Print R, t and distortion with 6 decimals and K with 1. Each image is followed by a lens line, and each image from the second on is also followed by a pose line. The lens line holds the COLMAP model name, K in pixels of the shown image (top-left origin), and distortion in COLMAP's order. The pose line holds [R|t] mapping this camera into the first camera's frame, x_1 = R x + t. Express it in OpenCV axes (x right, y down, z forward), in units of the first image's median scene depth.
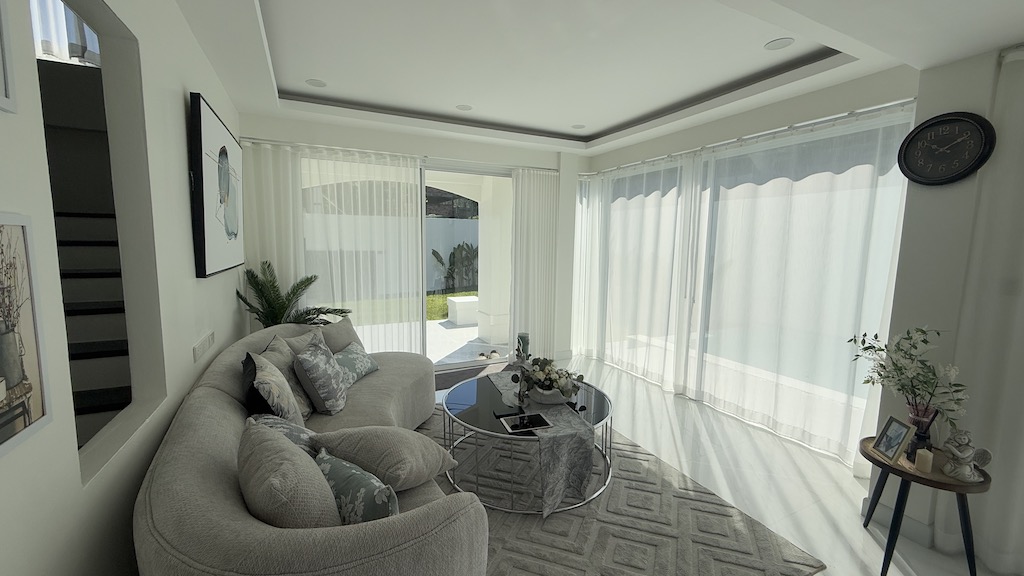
lens RADIAL K [[408.7, 0, 509.9], [0, 408.7, 287.0], [0, 0, 1]] dist [-0.000162, 0.000275]
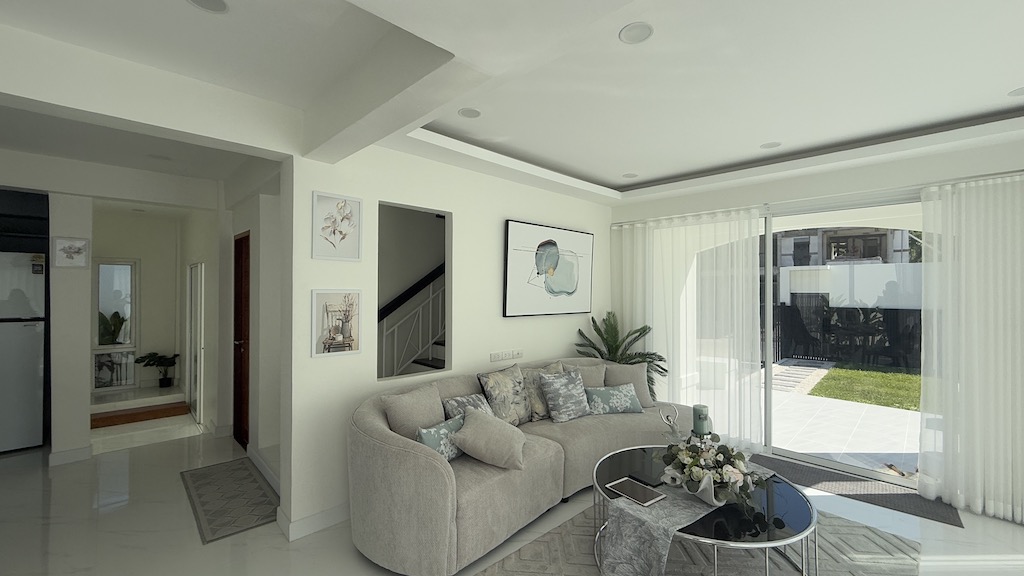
lens RADIAL K [[408.7, 0, 509.9], [0, 408.7, 287.0], [0, 0, 1]] dist [-0.000162, 0.000275]
pose [[0.306939, -0.018217, -0.951555, 0.625976], [-0.107395, 0.992768, -0.053648, -0.038230], [0.945650, 0.118659, 0.302763, 0.285861]]
